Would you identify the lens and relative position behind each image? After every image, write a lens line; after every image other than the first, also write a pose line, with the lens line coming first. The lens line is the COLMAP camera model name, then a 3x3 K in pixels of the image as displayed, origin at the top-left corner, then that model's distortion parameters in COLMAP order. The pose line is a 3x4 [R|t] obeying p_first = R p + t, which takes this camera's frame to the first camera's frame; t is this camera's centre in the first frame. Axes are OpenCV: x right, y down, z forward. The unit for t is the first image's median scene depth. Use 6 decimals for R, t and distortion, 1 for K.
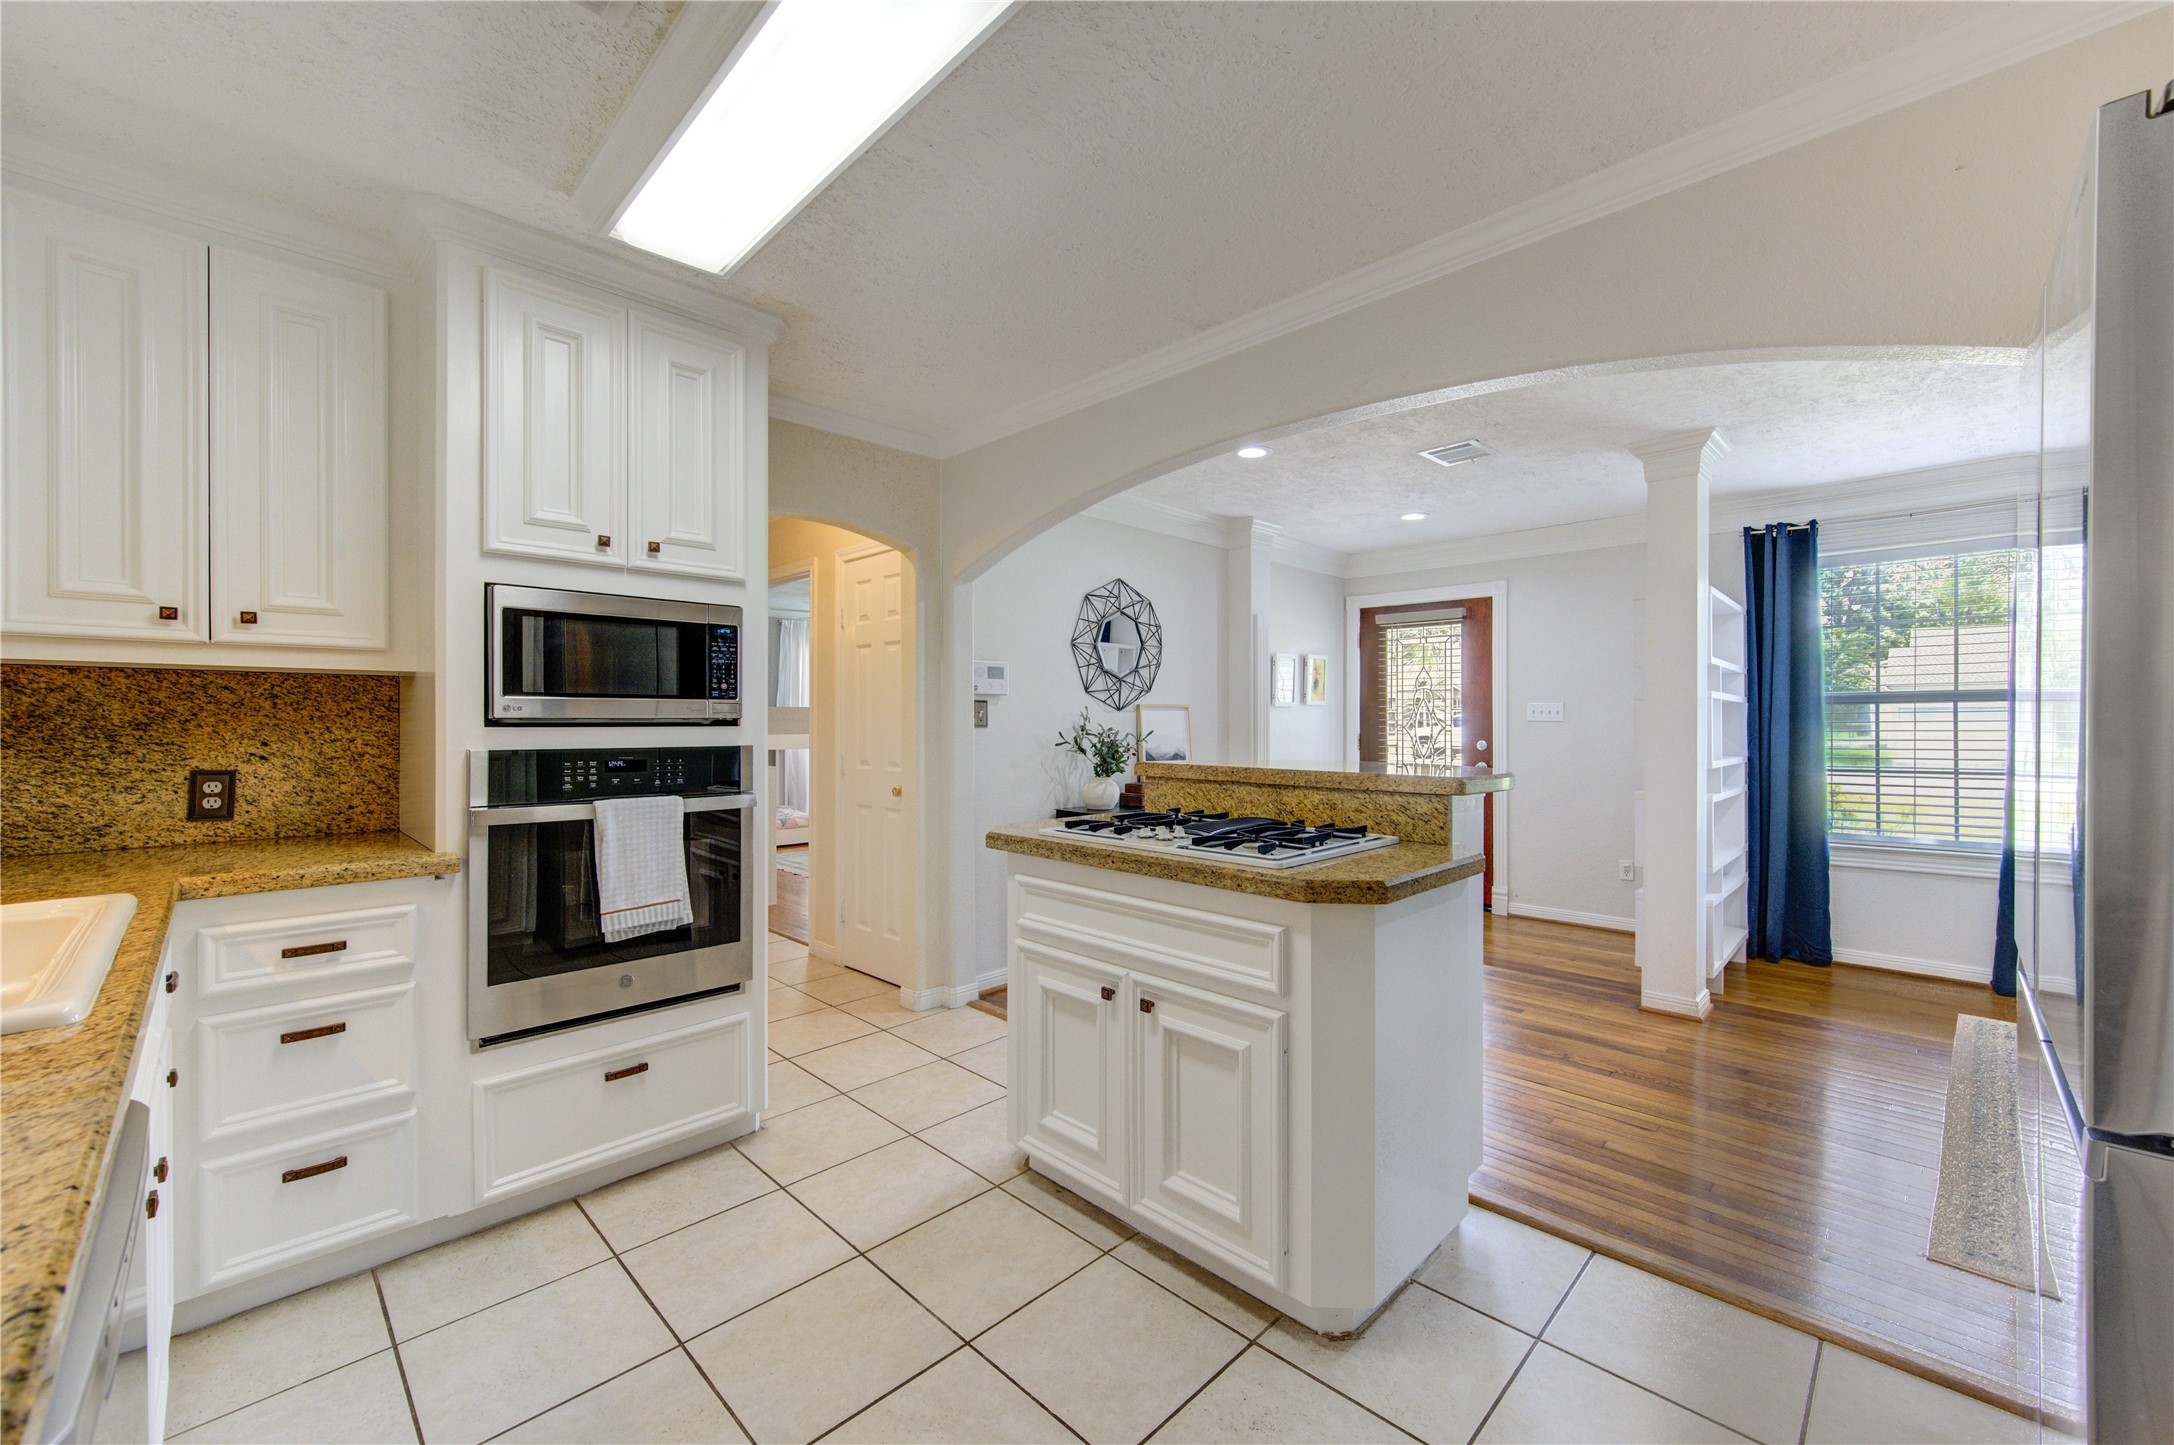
lens RADIAL K [[852.0, 0, 1096.1], [0, 852.0, 725.7], [0, 0, 1]] dist [-0.001024, -0.000454]
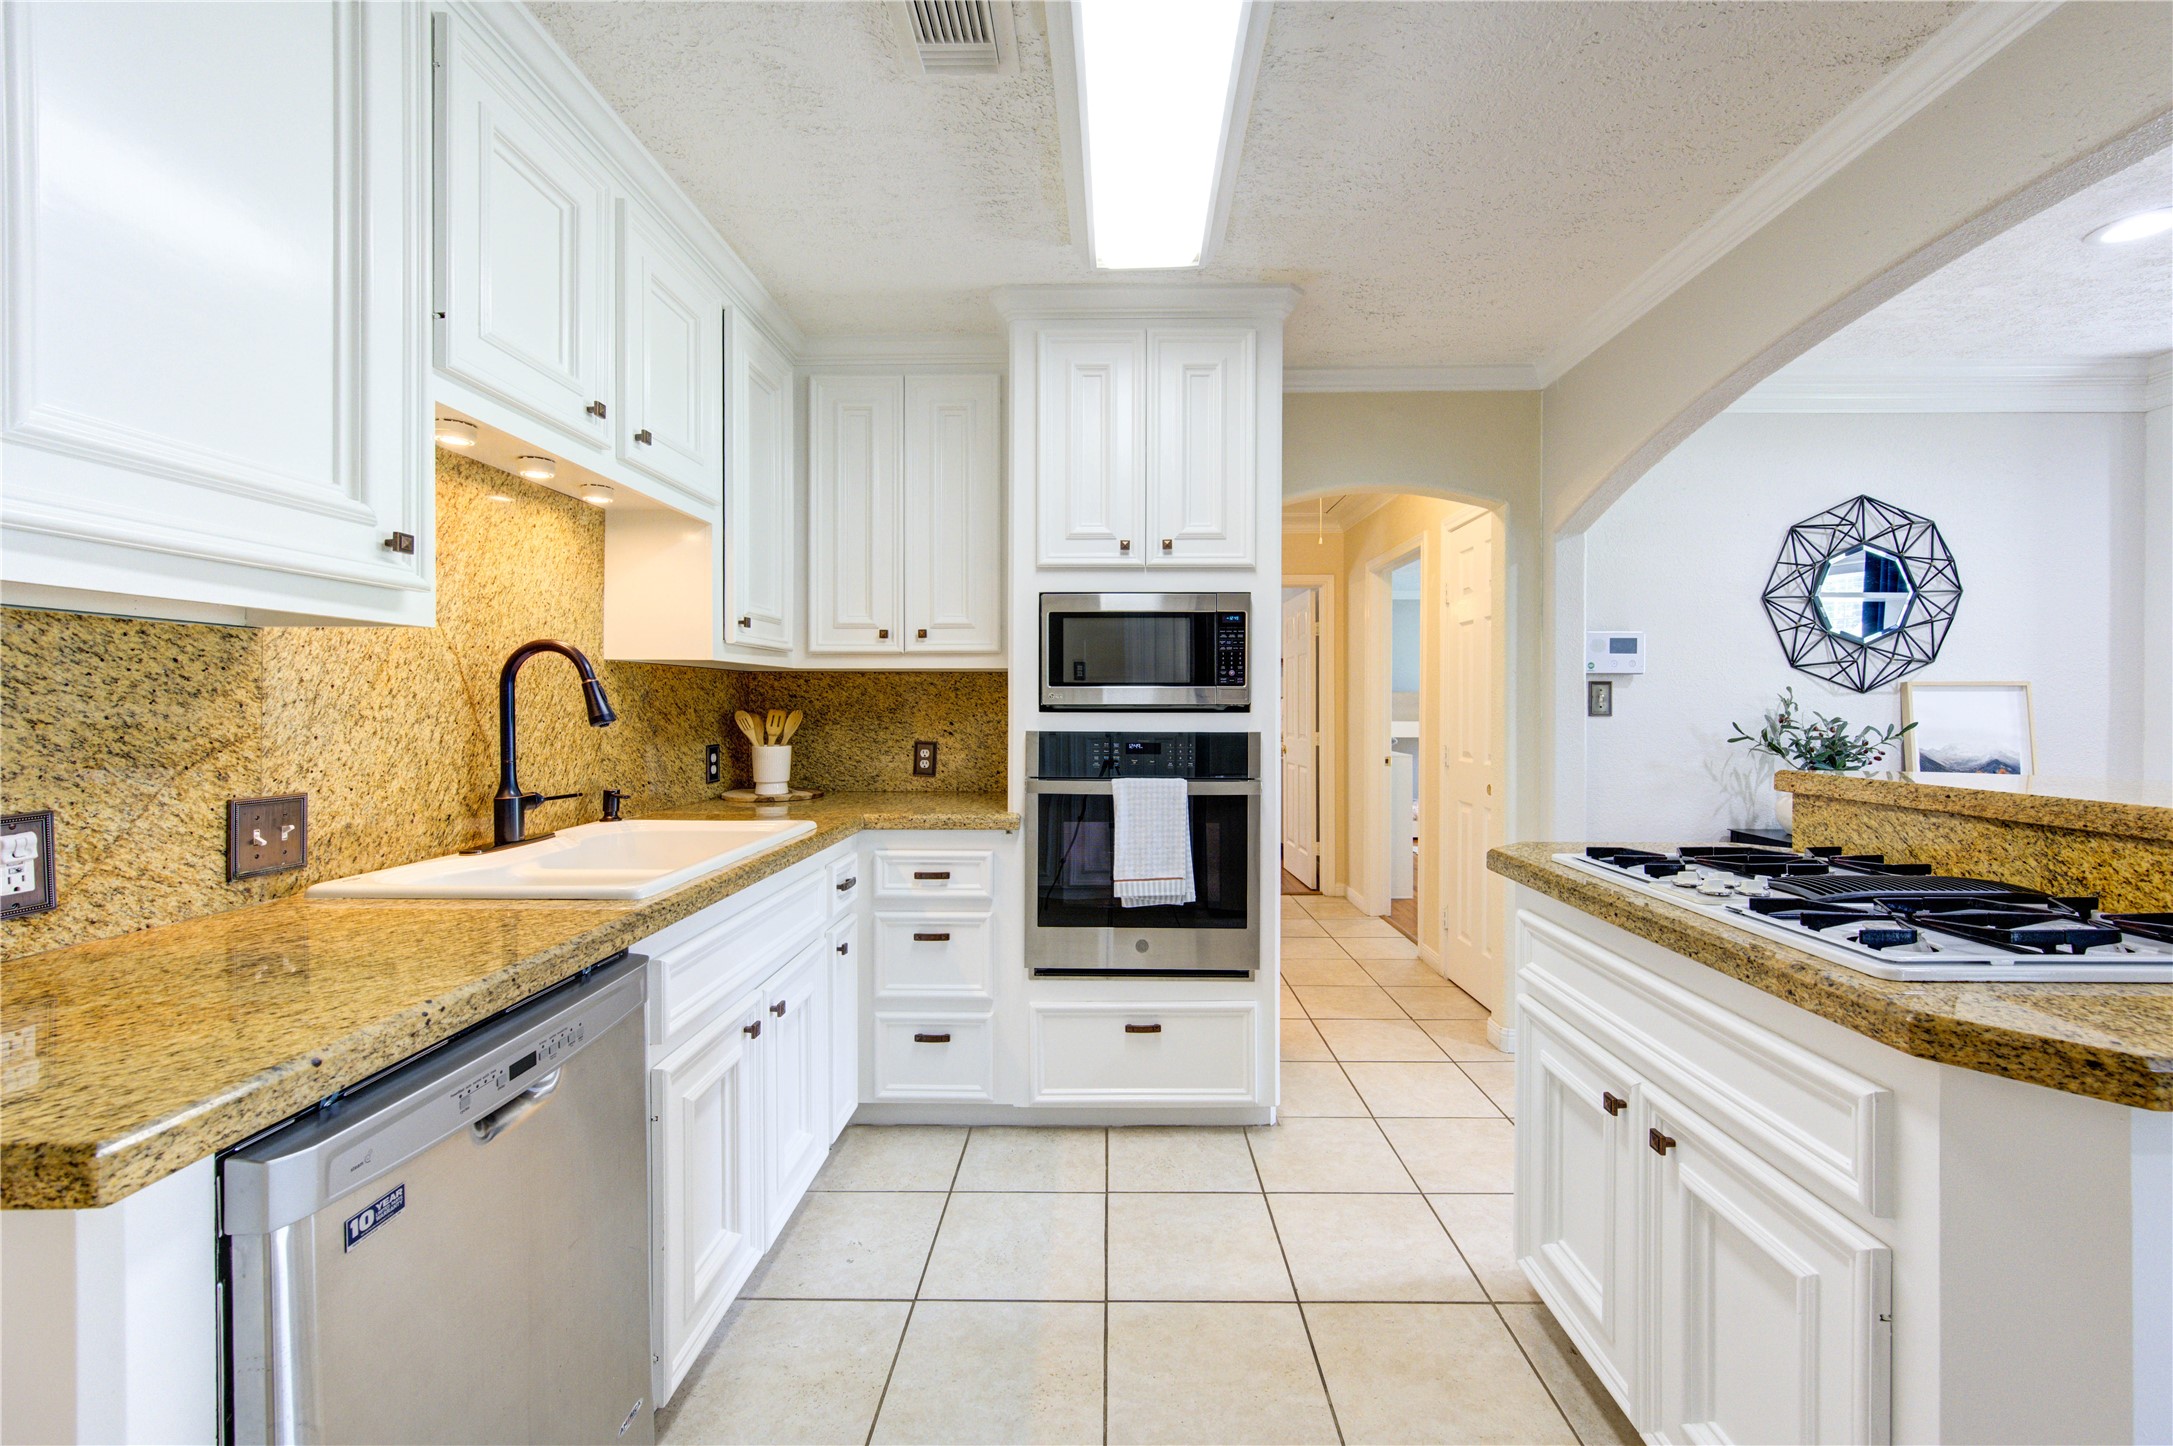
lens RADIAL K [[859.3, 0, 1086.1], [0, 859.3, 713.3], [0, 0, 1]] dist [0.002018, -0.000053]
pose [[0.692017, 0.006109, -0.721855, 0.189368], [-0.004822, 0.999981, 0.003839, -0.001742], [0.721865, 0.000824, 0.692034, 0.181844]]
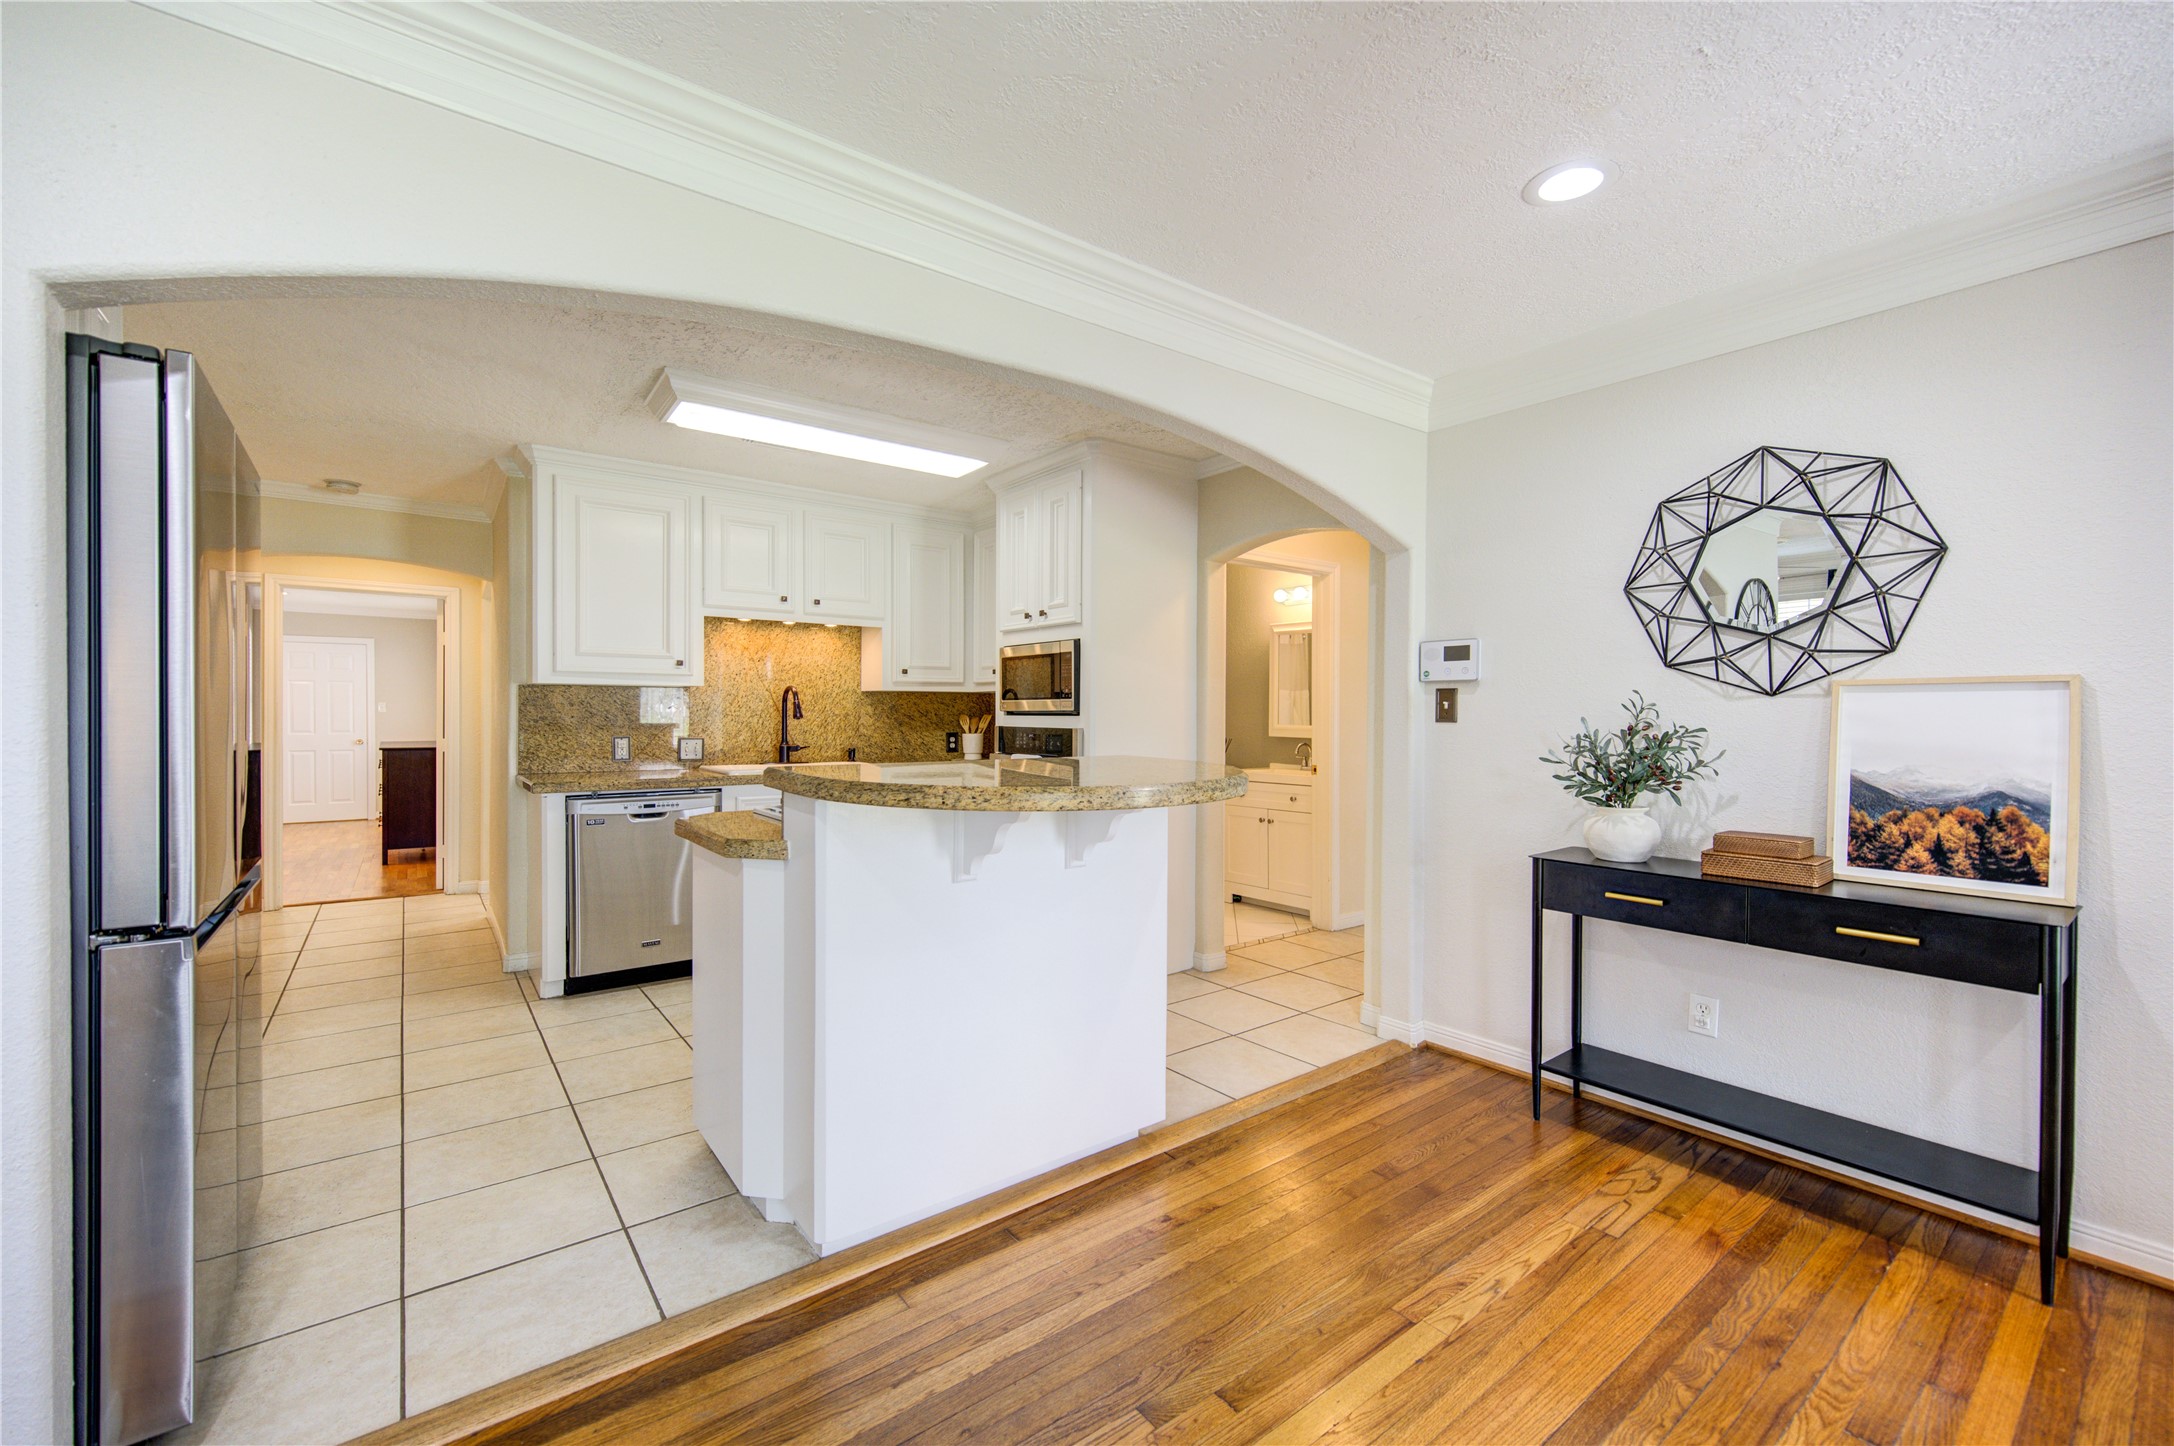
lens RADIAL K [[852.0, 0, 1096.1], [0, 852.0, 726.2], [0, 0, 1]] dist [-0.001024, -0.000454]
pose [[-0.106531, 0.012189, -0.994235, 1.209314], [-0.010619, 0.999854, 0.013396, -0.001704], [0.994253, 0.011984, -0.106386, 1.296870]]
